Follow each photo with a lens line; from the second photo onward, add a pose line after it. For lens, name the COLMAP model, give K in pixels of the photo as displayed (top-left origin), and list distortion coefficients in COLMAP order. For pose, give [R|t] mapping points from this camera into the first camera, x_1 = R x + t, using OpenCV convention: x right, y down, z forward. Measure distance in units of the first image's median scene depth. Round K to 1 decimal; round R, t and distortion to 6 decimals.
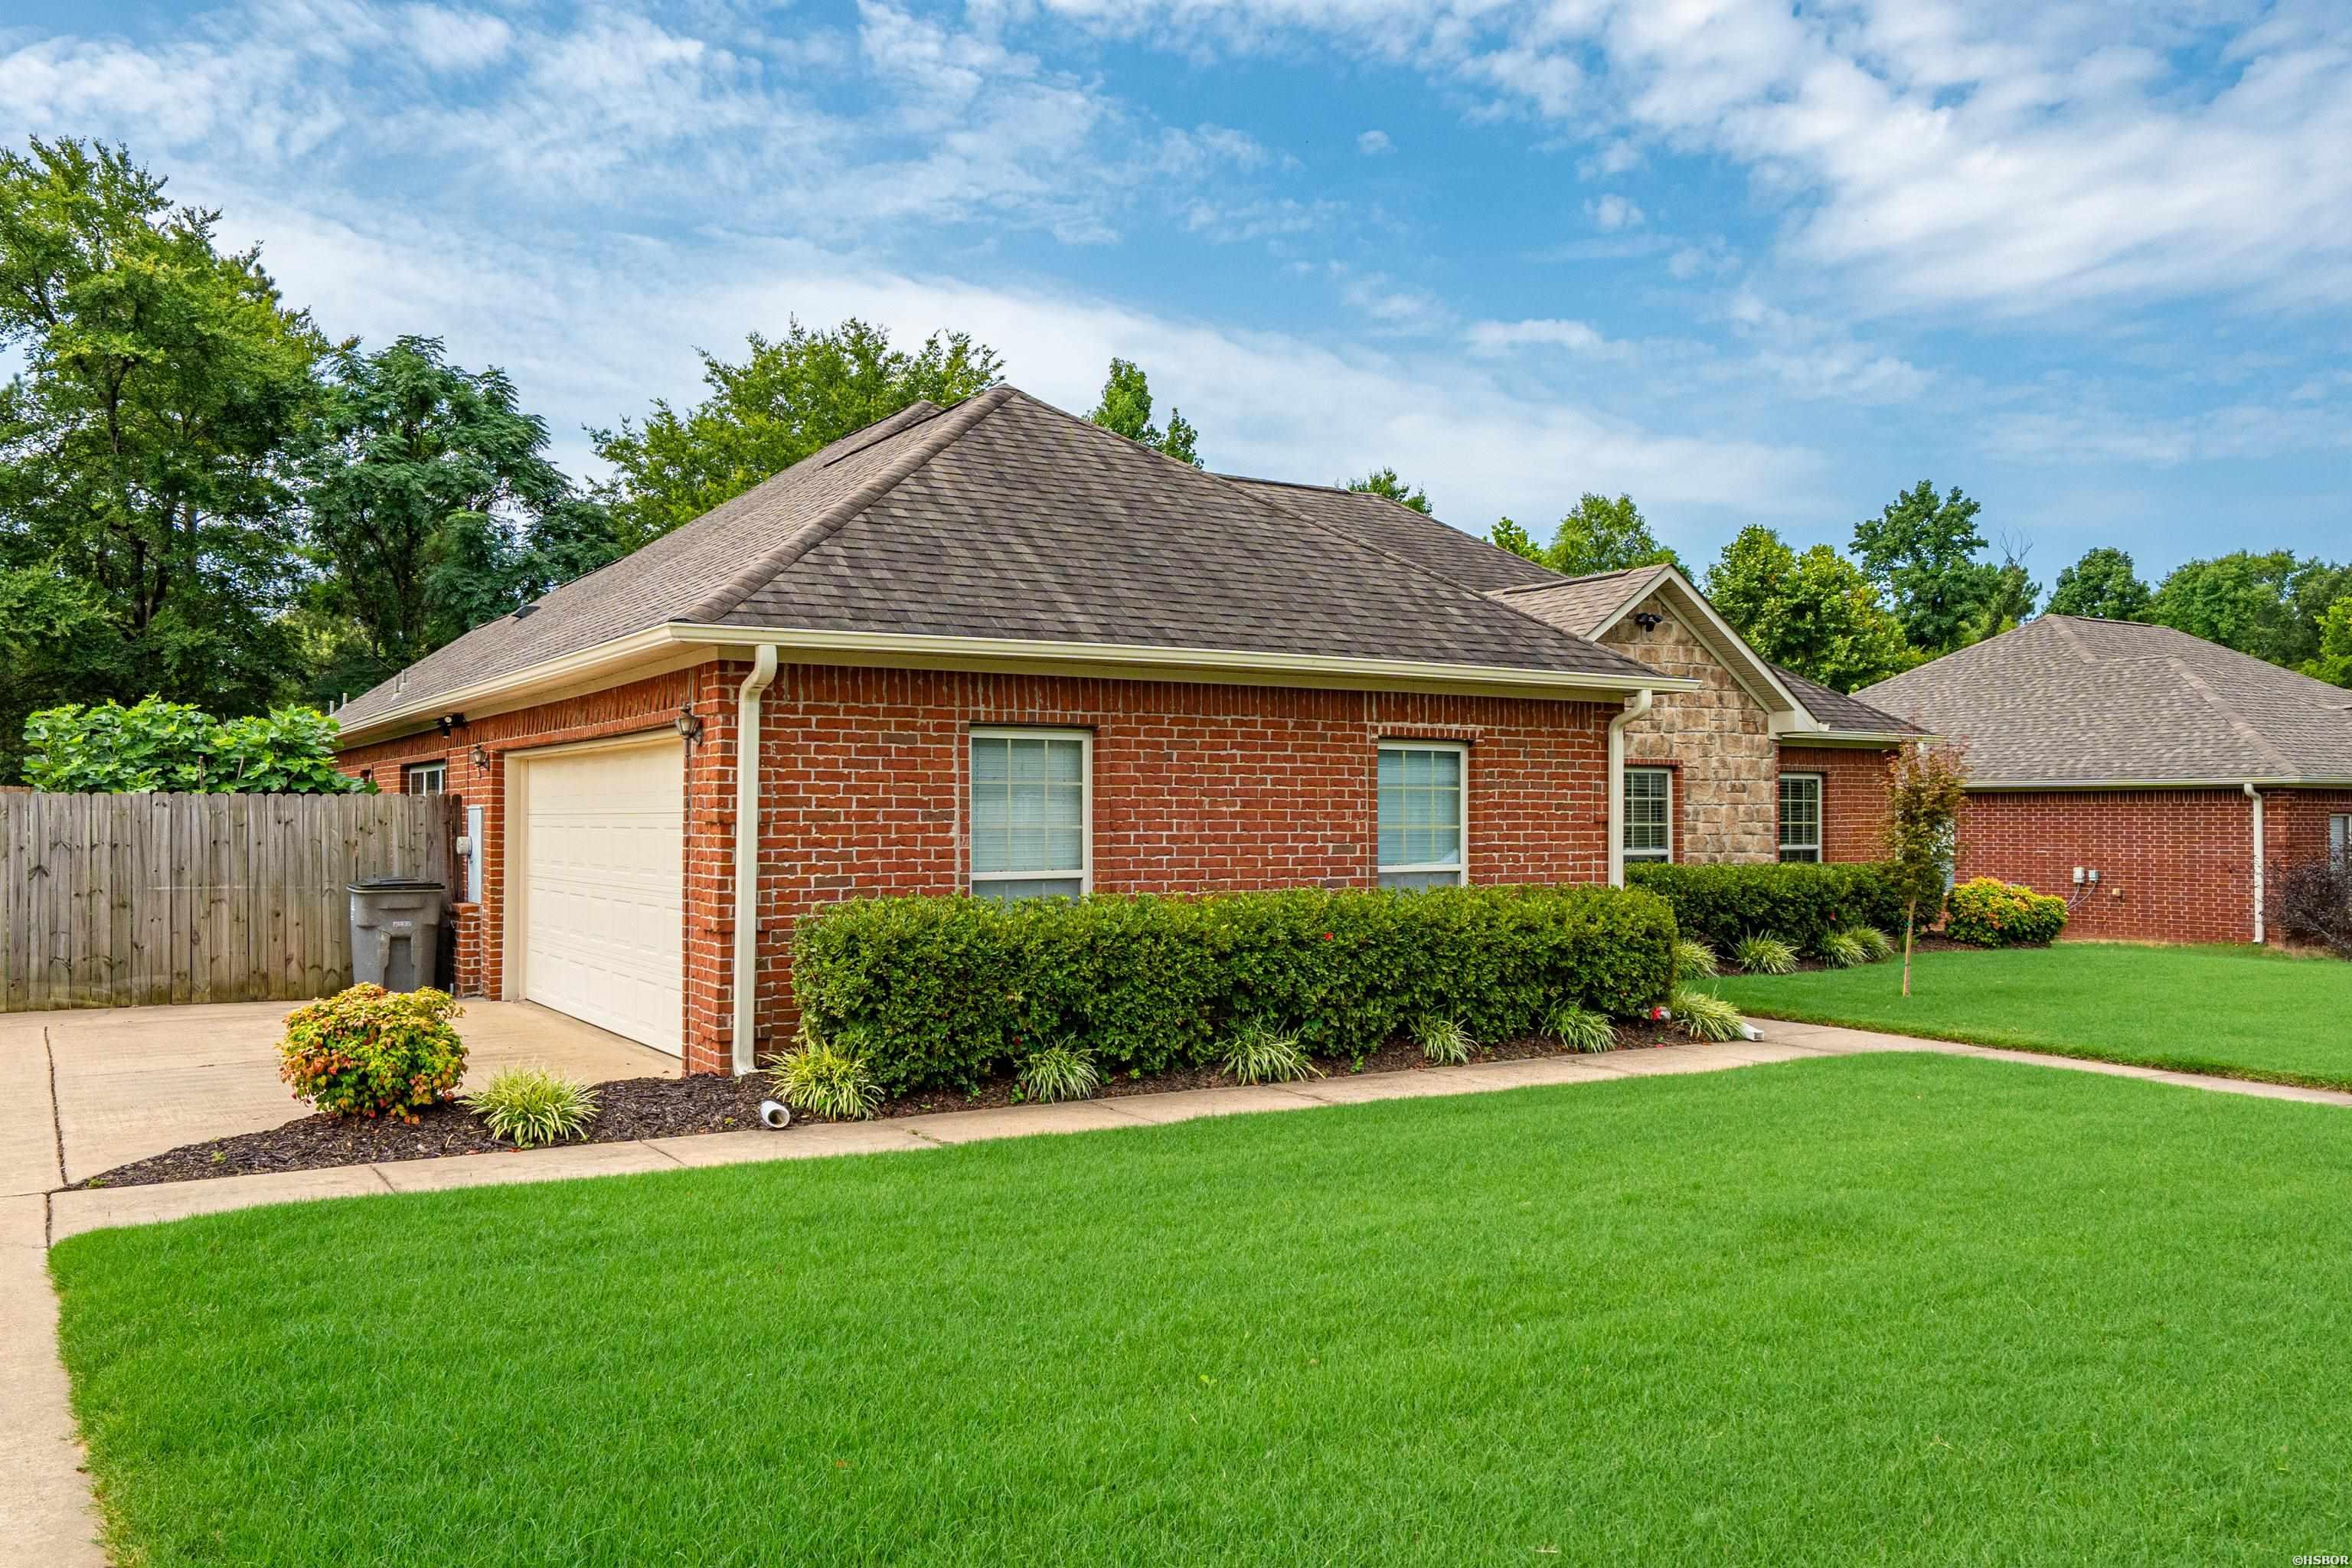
lens RADIAL K [[1790.2, 0, 1194.8], [0, 1790.2, 794.2], [0, 0, 1]] dist [0.001195, -0.003858]
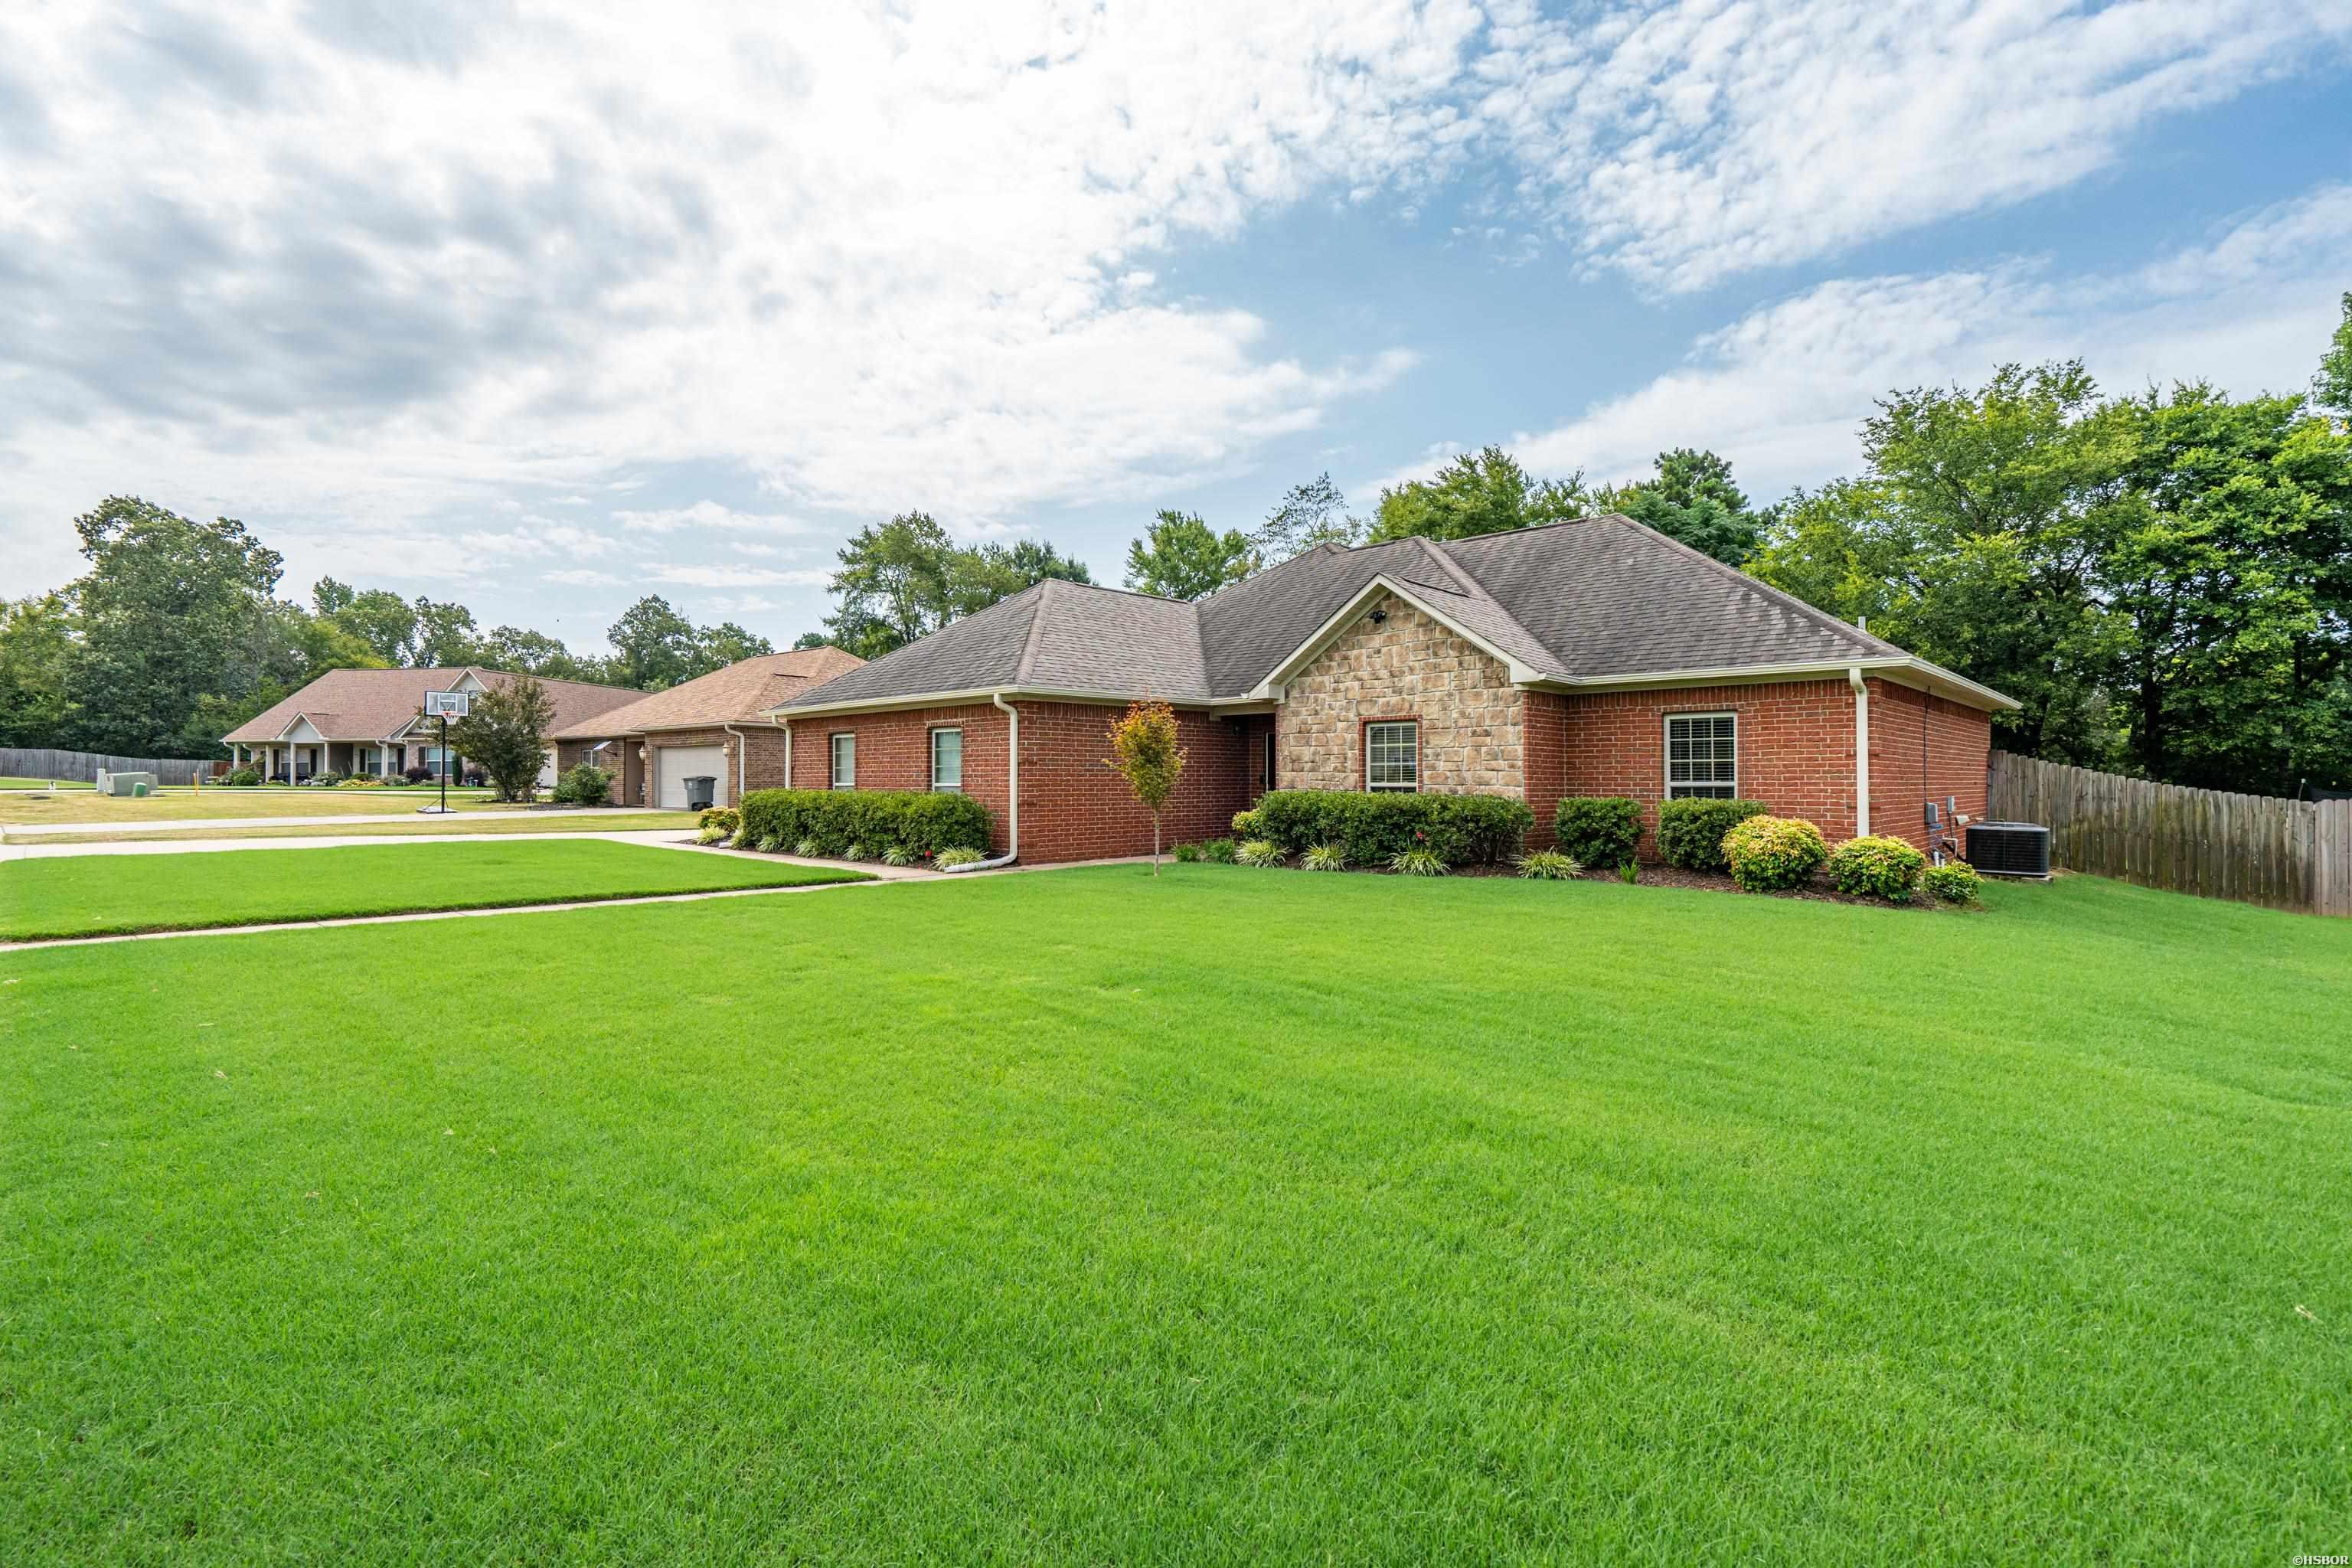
lens RADIAL K [[1081.1, 0, 1168.0], [0, 1081.1, 767.7], [0, 0, 1]] dist [-0.009496, 0.001031]
pose [[0.223666, -0.013598, -0.974571, 0.998347], [0.013948, 0.999845, -0.010750, 0.025821], [0.974566, -0.011189, 0.223821, 0.638169]]
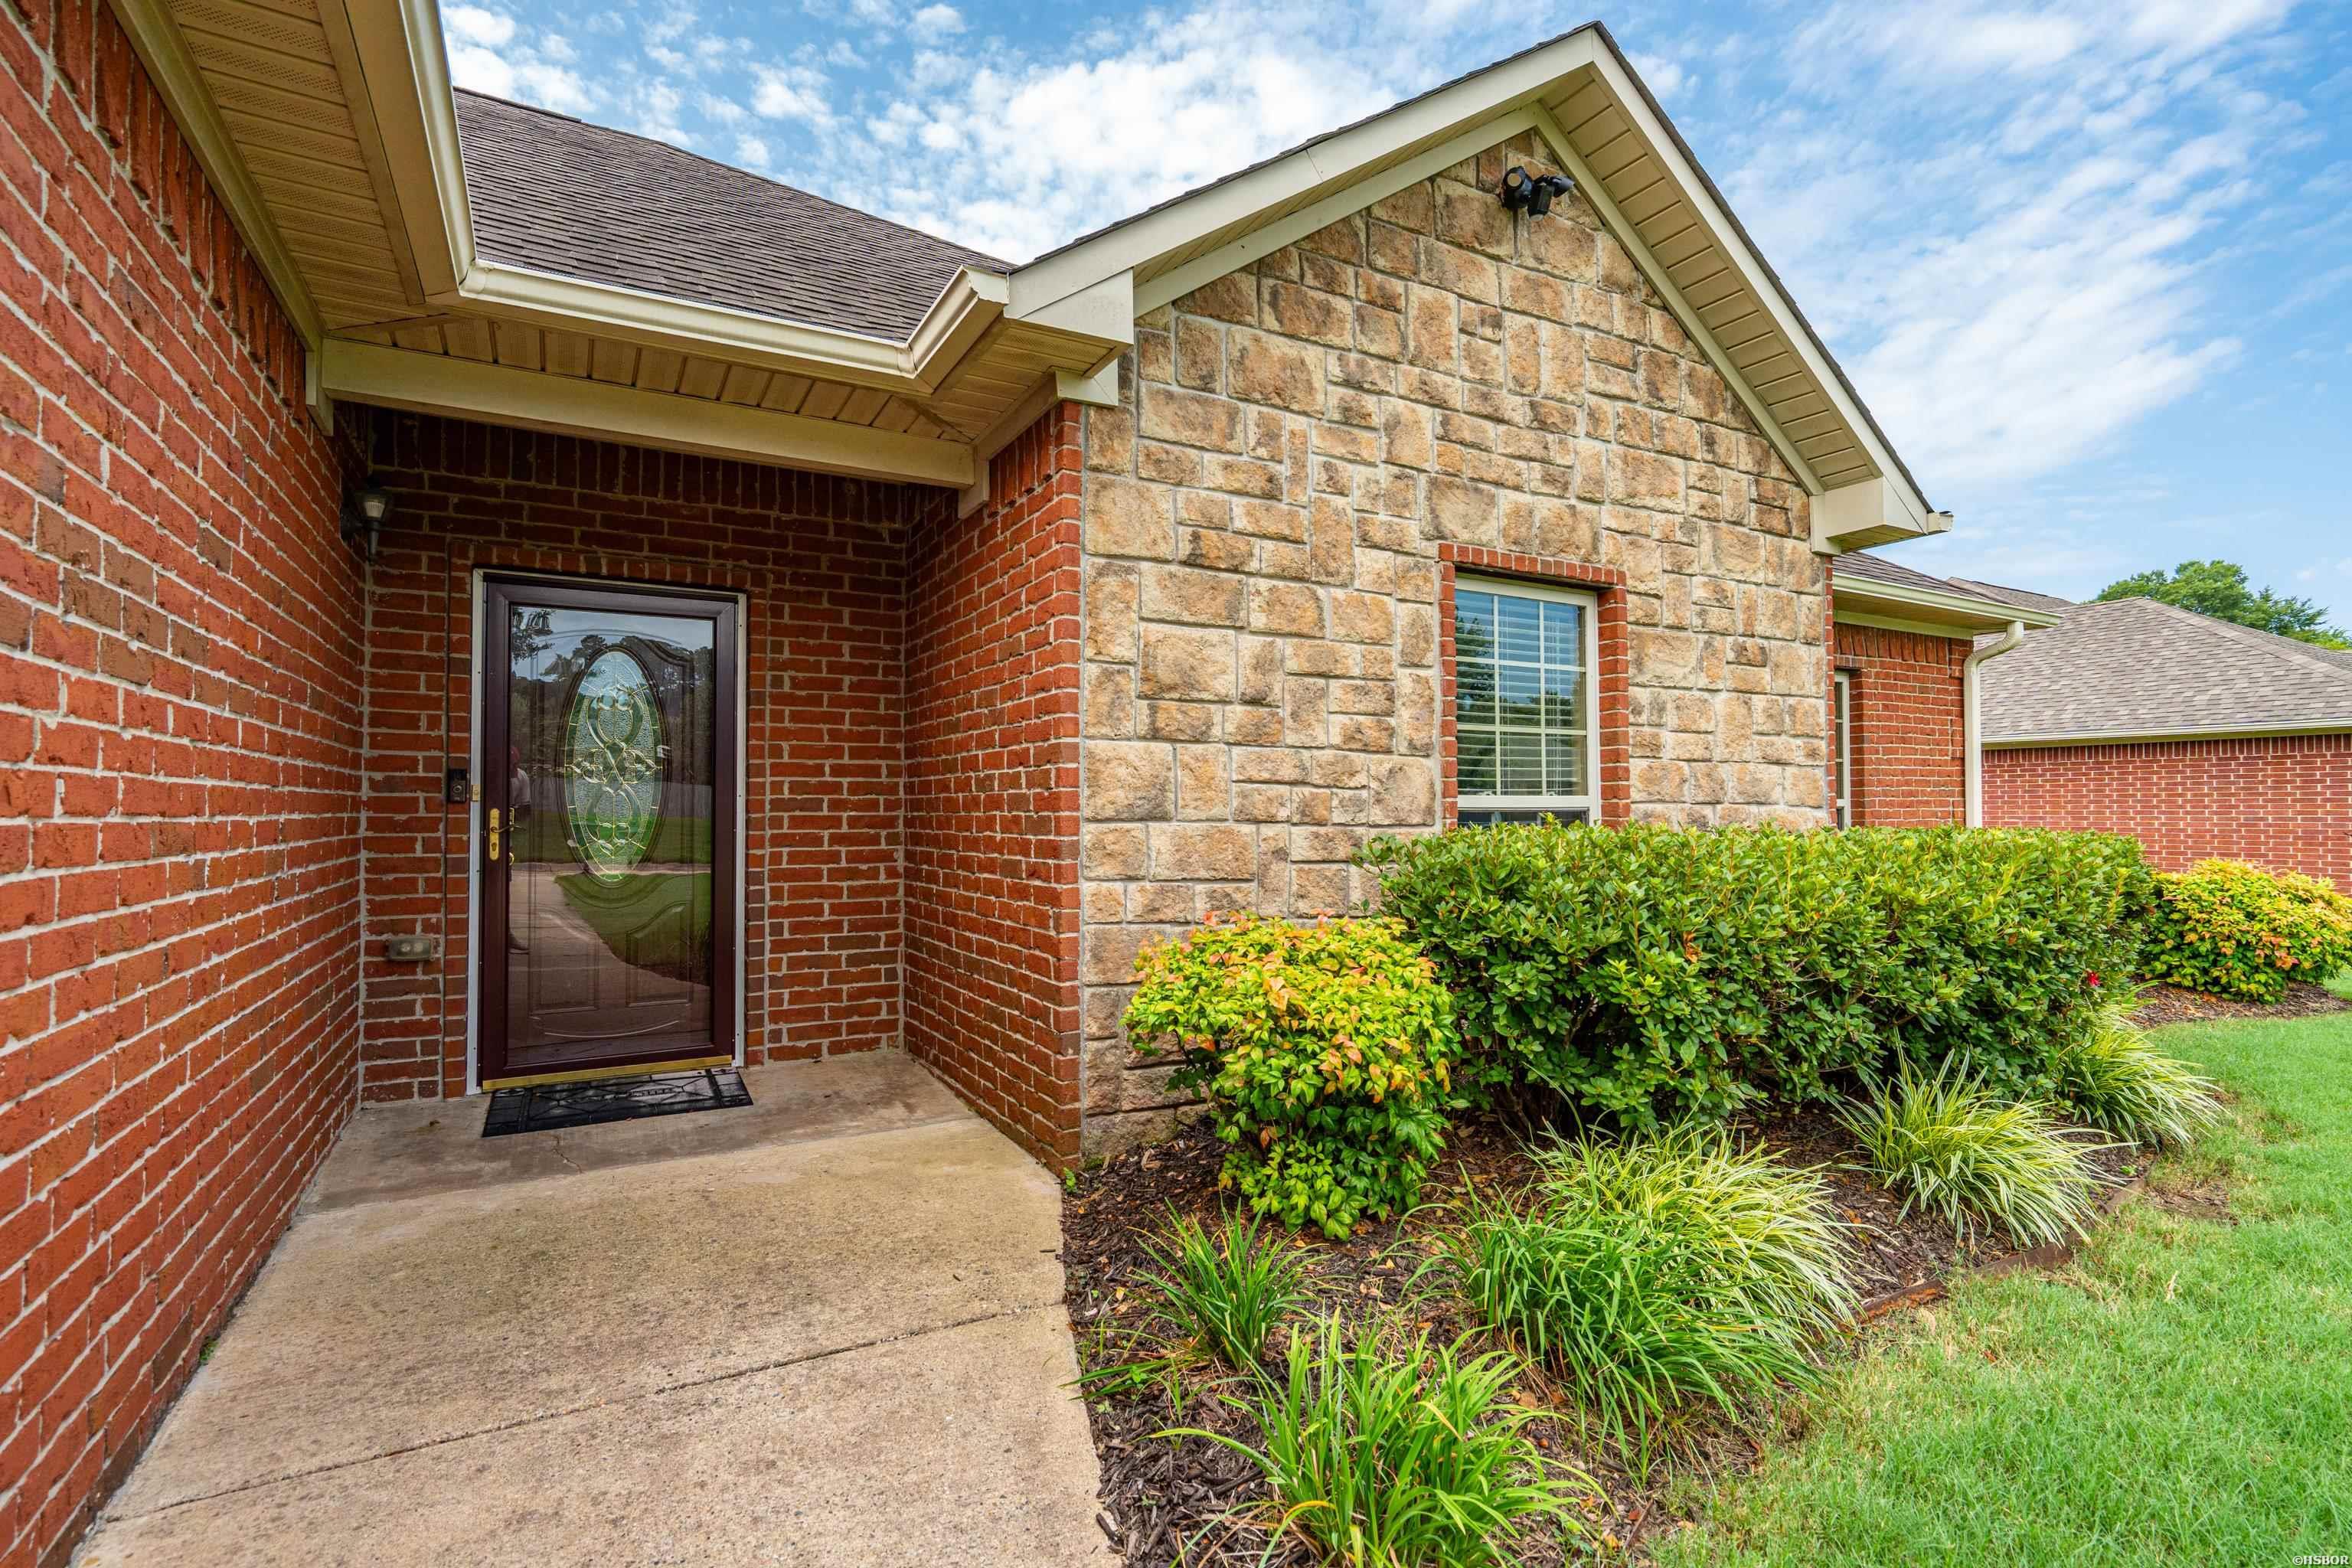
lens RADIAL K [[1081.1, 0, 1174.5], [0, 1081.1, 788.4], [0, 0, 1]] dist [-0.009496, 0.001031]
pose [[0.997425, -0.005727, -0.071487, 0.187695], [0.005144, 0.999952, -0.008335, 0.030630], [0.071531, 0.007946, 0.997407, 0.747562]]
